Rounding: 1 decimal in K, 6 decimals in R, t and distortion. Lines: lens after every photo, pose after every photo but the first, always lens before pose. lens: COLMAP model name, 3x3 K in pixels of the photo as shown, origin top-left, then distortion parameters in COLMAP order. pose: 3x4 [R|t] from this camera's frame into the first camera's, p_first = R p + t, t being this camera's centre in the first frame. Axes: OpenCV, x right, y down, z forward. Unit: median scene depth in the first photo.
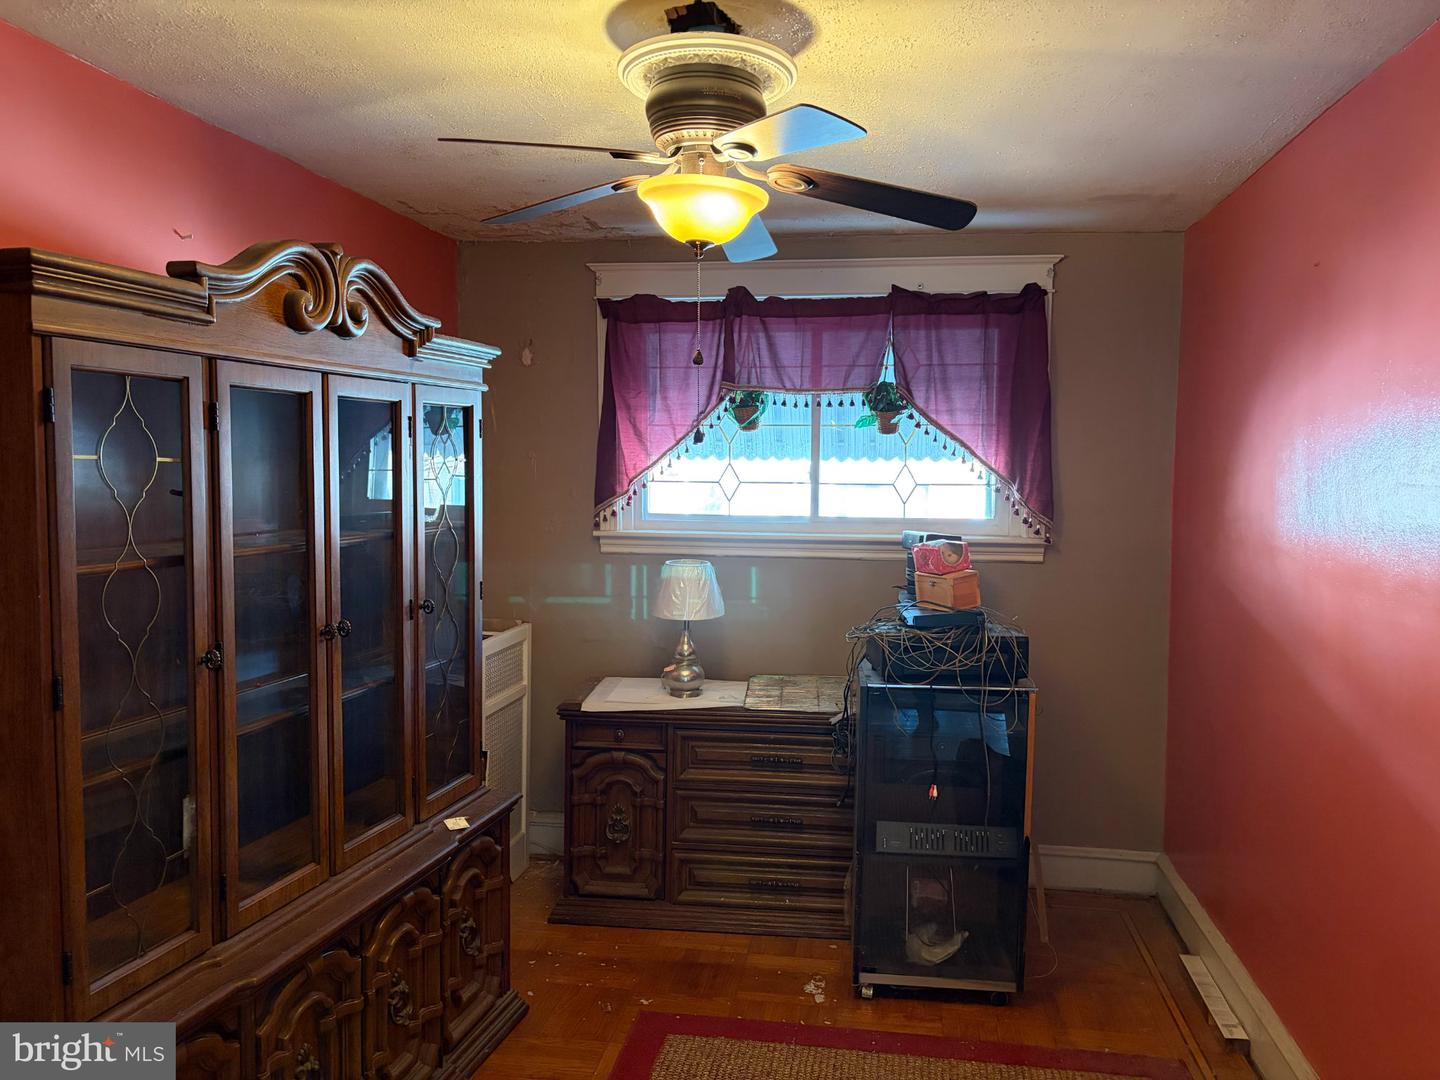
lens RADIAL K [[1089.9, 0, 762.6], [0, 1089.9, 541.7], [0, 0, 1]] dist [-0.003874, 0.000201]
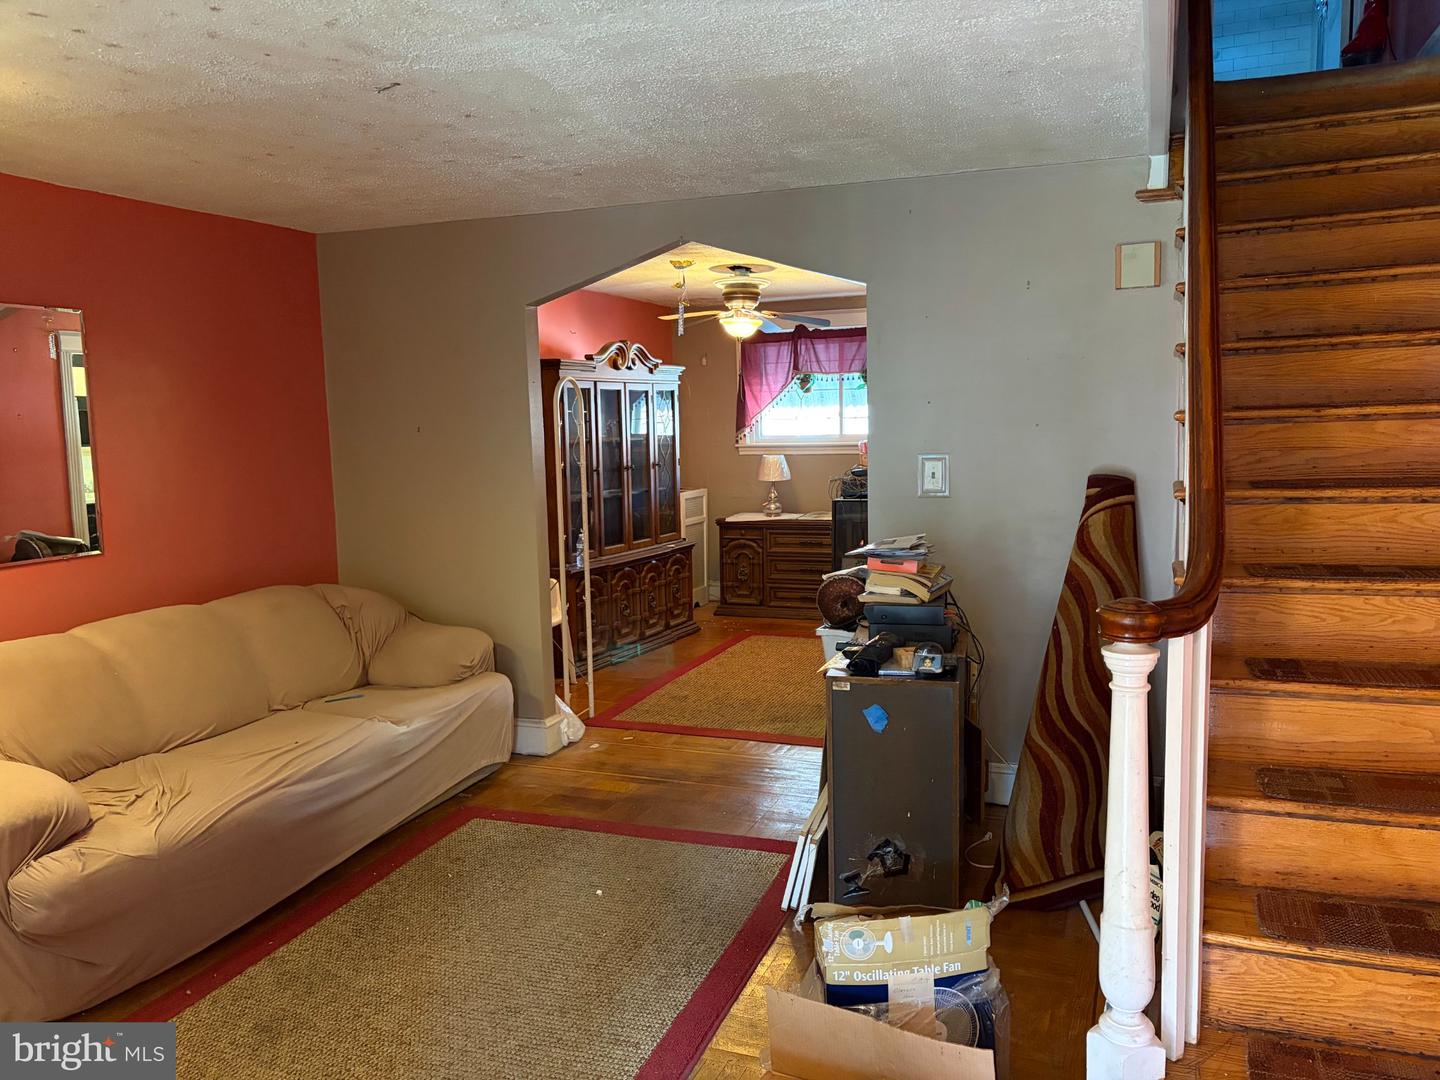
lens RADIAL K [[1093.6, 0, 718.5], [0, 1093.6, 536.7], [0, 0, 1]] dist [-0.002206, 0.000454]
pose [[0.968800, -0.006121, -0.247768, 0.400476], [0.014869, 0.999330, 0.033453, 0.116997], [0.247398, -0.036093, 0.968242, -1.262005]]
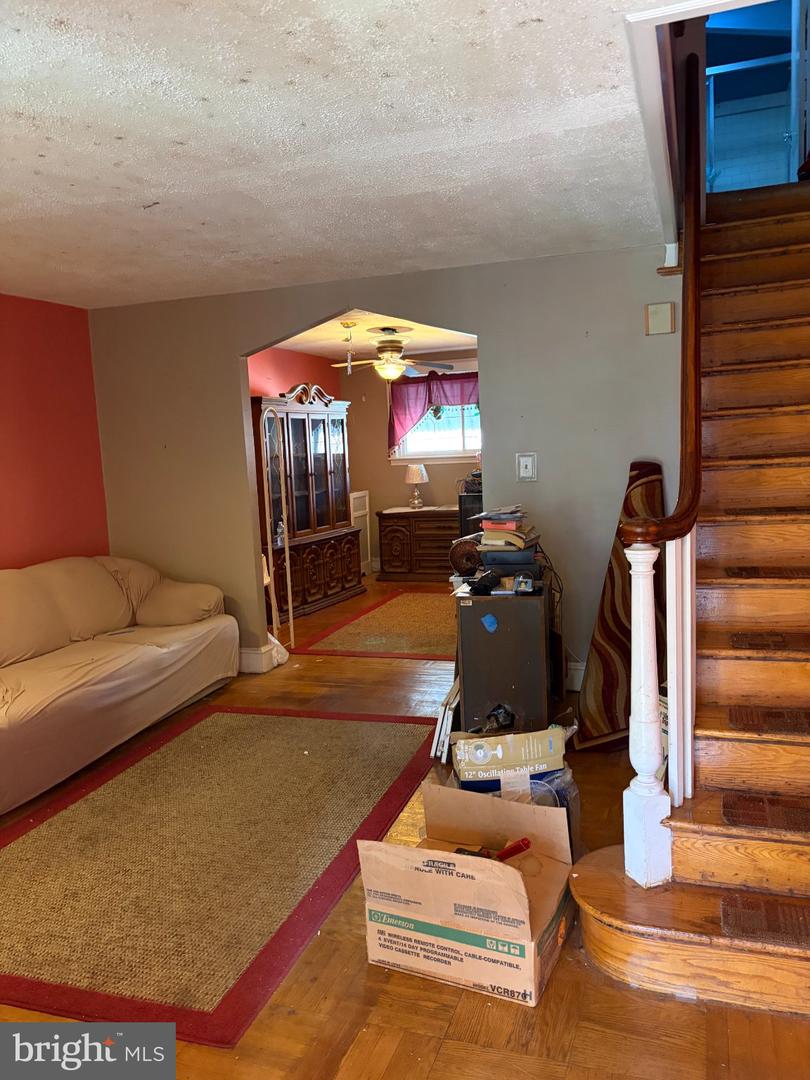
lens RADIAL K [[817.4, 0, 405.0], [0, 817.4, 540.0], [0, 0, 1]] dist [-0.003874, 0.000201]
pose [[0.976526, -0.032115, -0.212990, 0.417147], [0.041359, 0.998379, 0.039089, 0.151149], [0.211390, -0.046981, 0.976272, -1.359943]]
